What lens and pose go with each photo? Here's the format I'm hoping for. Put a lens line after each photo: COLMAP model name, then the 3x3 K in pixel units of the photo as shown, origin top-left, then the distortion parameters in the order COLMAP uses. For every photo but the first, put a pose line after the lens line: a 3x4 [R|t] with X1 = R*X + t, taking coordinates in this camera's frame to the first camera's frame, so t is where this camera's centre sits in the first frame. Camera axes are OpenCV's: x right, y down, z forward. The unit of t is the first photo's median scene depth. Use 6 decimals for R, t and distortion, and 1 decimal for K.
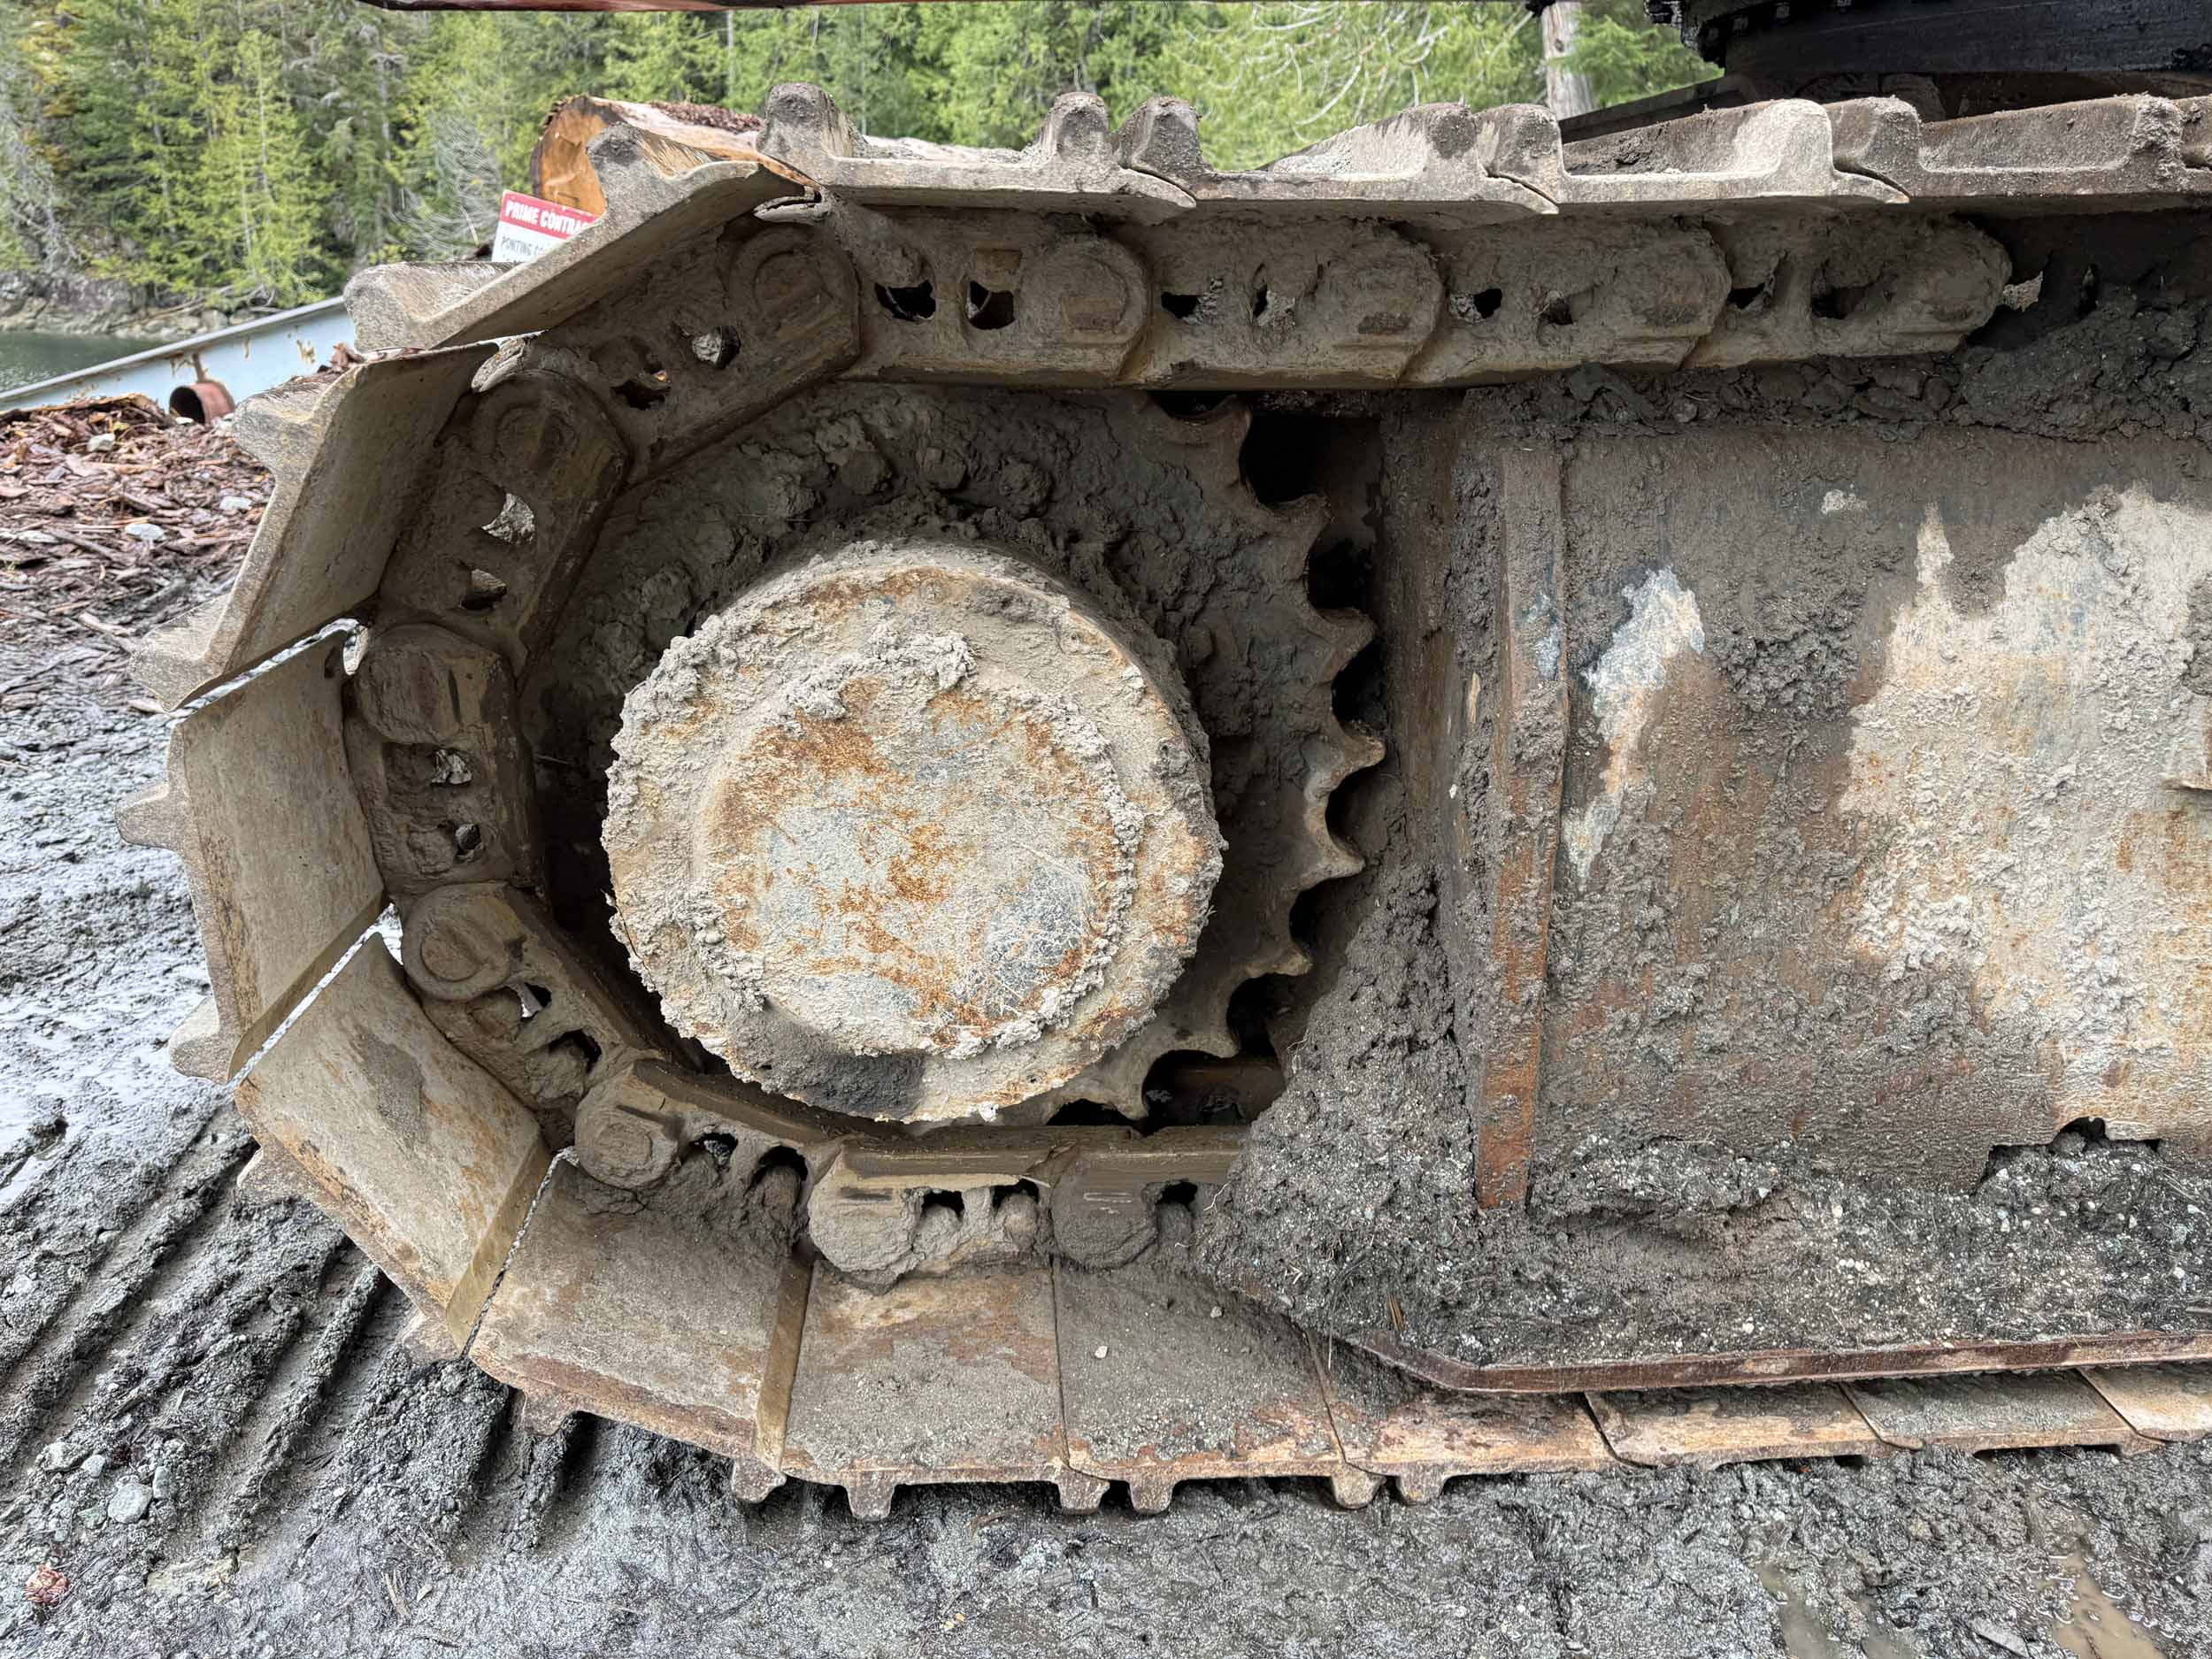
lens RADIAL K [[1562.9, 0, 1104.4], [0, 1562.9, 834.4], [0, 0, 1]] dist [0.025027, -0.021663]
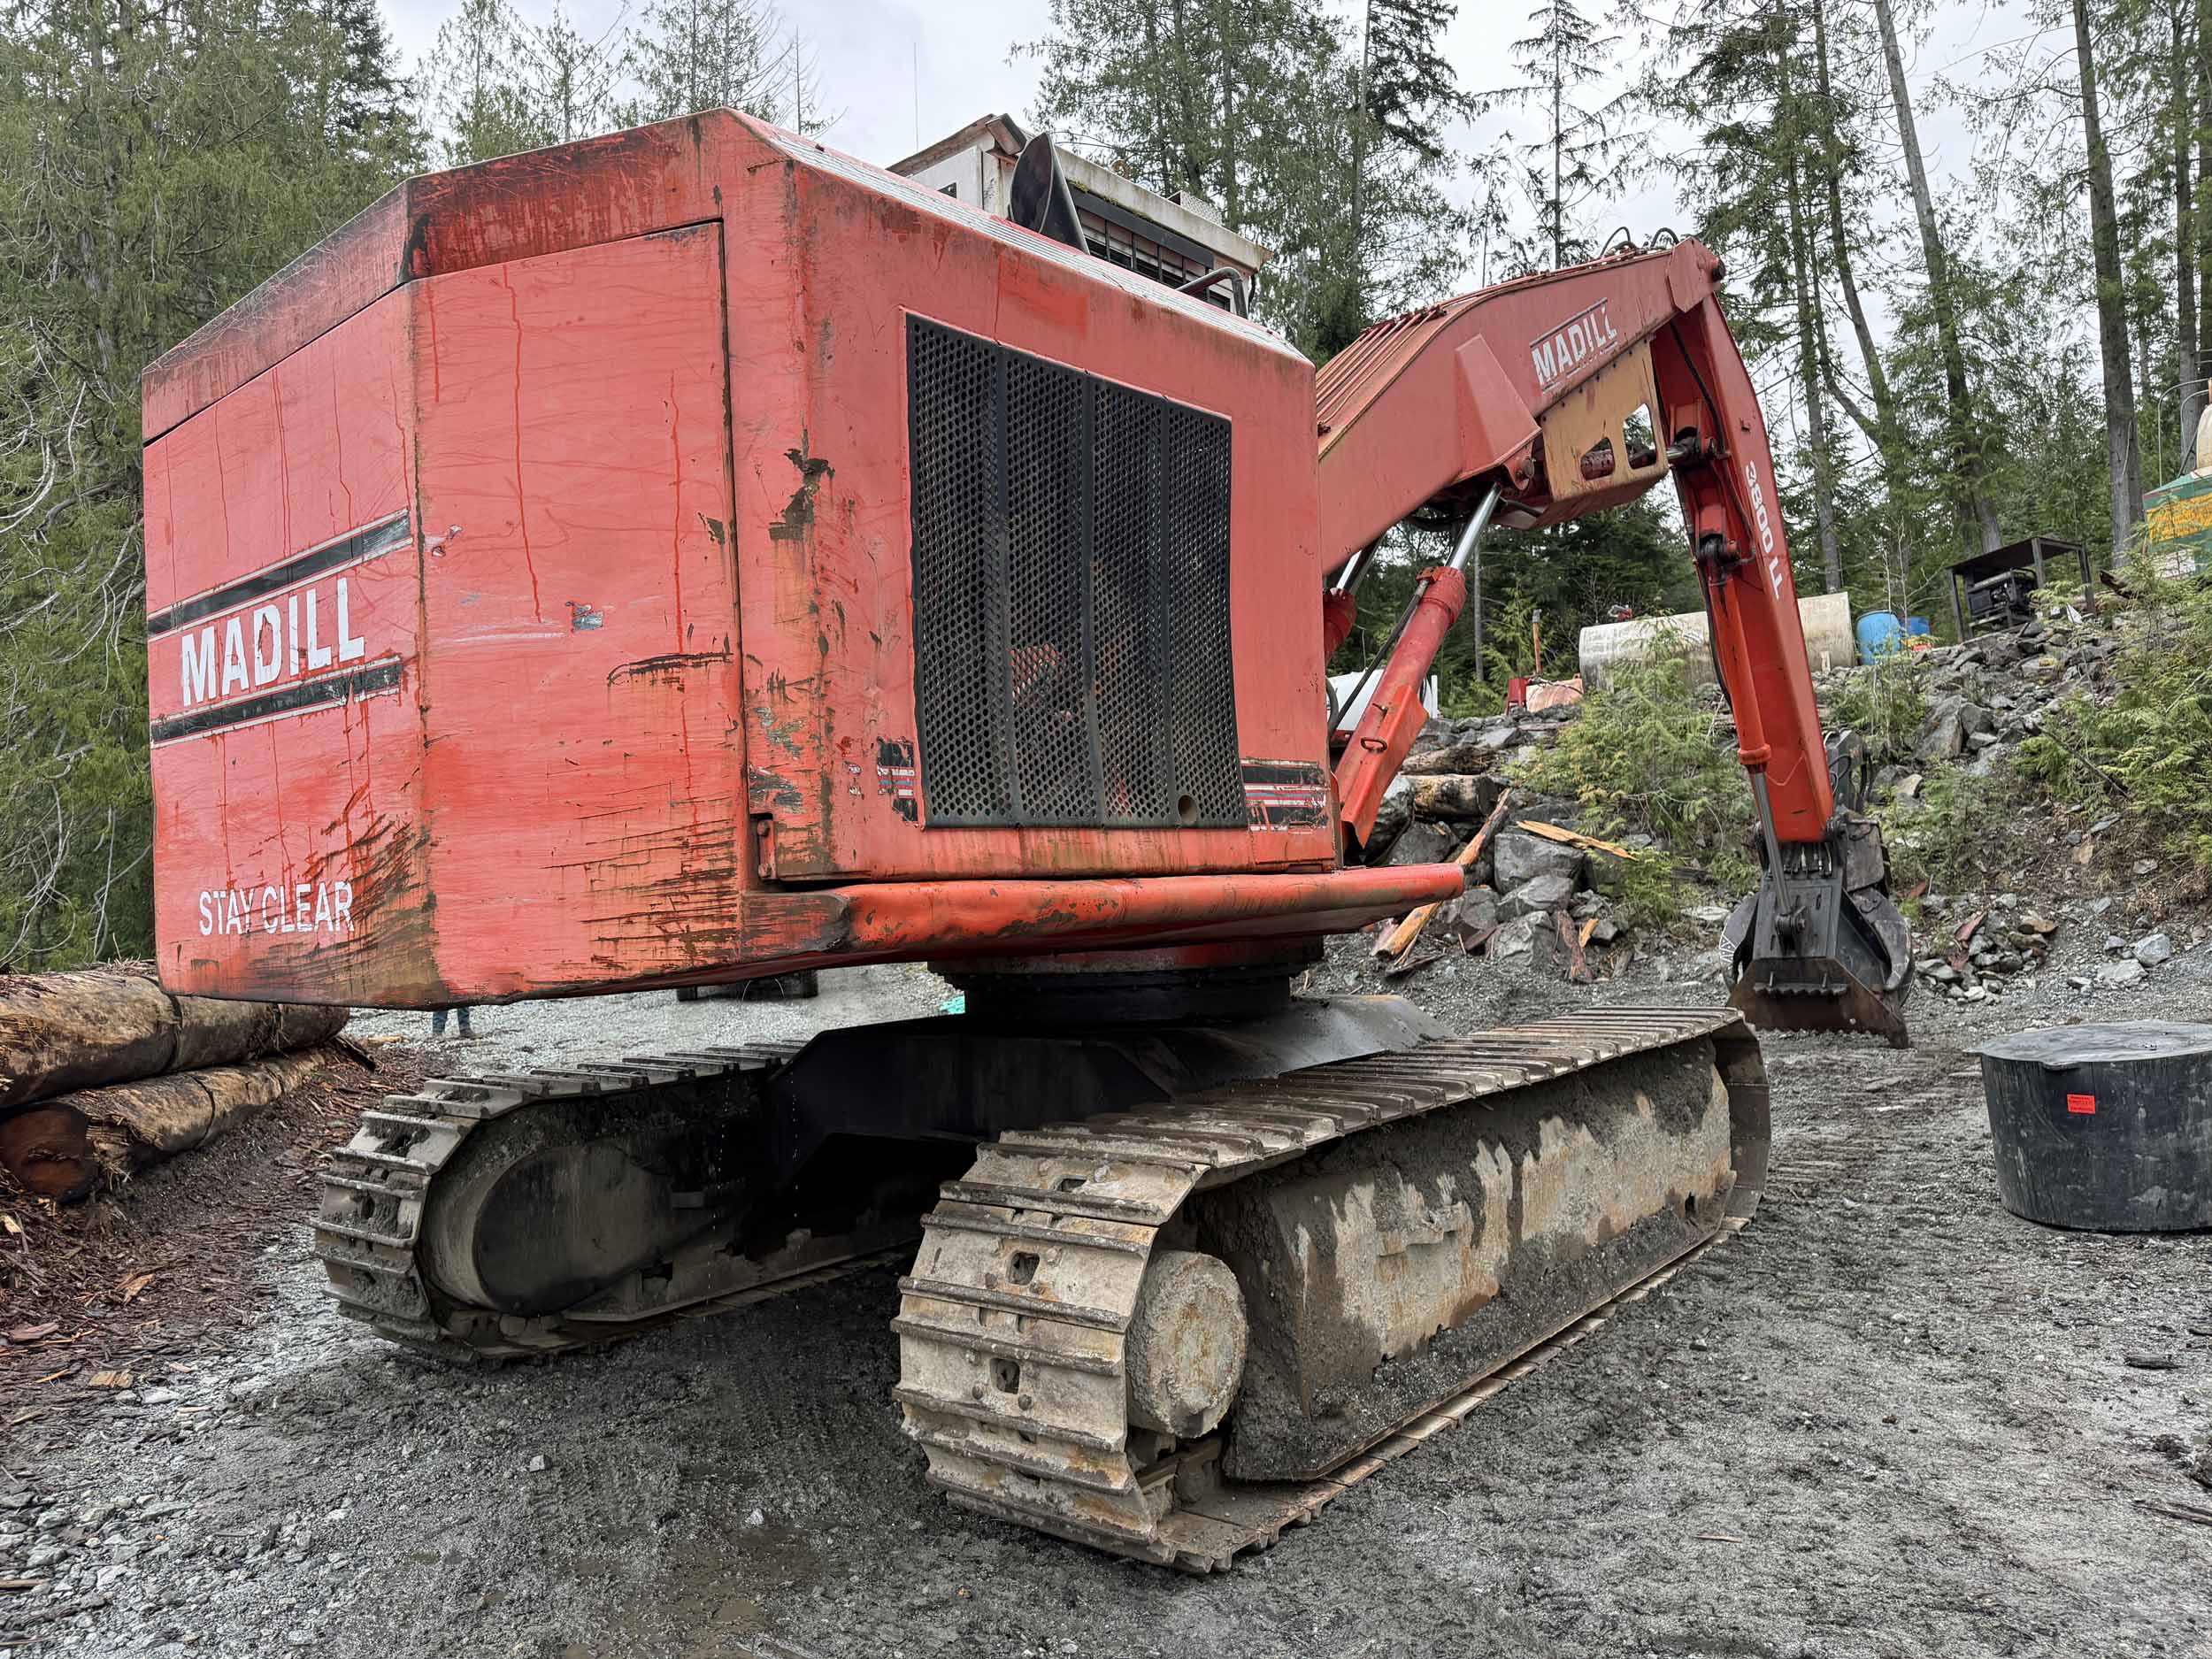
lens RADIAL K [[1537.6, 0, 1109.6], [0, 1537.6, 843.0], [0, 0, 1]] dist [0.092482, -0.103573]
pose [[0.668730, 0.009013, 0.743451, -2.474256], [0.282191, 0.922030, -0.265007, -0.136251], [-0.687872, 0.387013, 0.614046, -1.233603]]
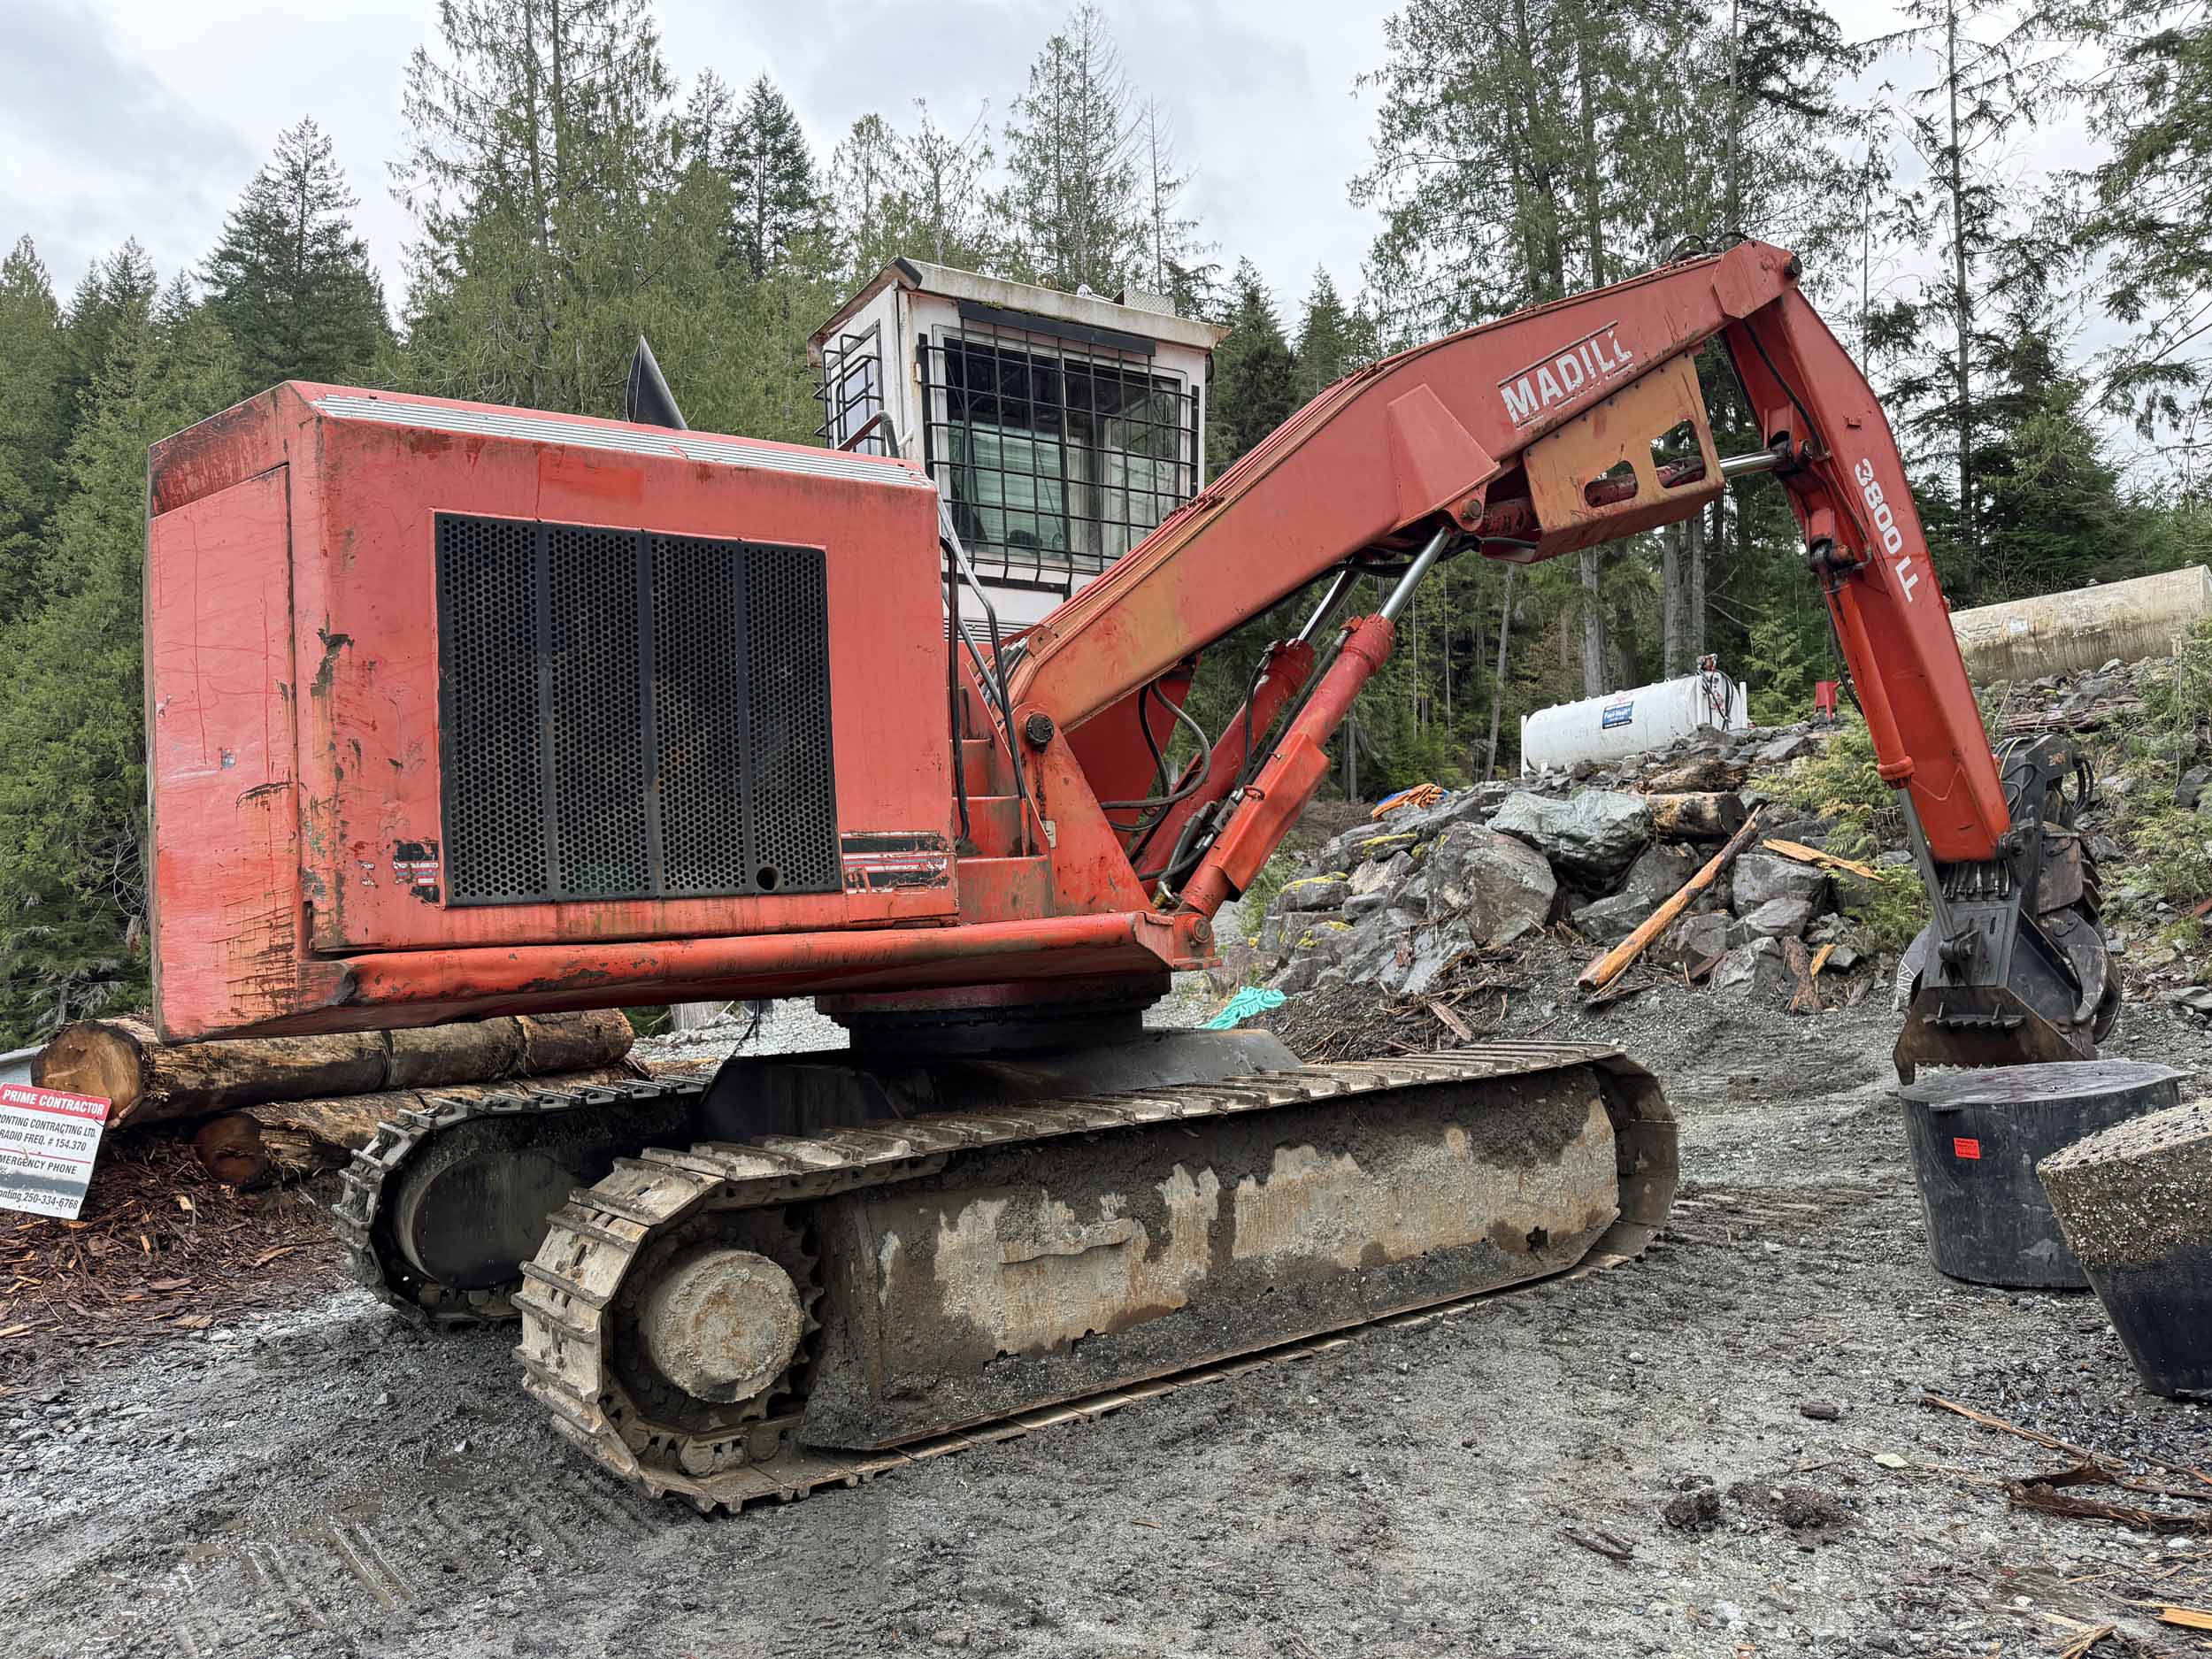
lens RADIAL K [[1538.2, 0, 1102.6], [0, 1538.2, 841.2], [0, 0, 1]] dist [0.099242, -0.127931]
pose [[0.848424, -0.002324, 0.529312, -1.307402], [0.222116, 0.909250, -0.352034, 0.454763], [-0.480459, 0.416243, 0.771946, -2.828806]]
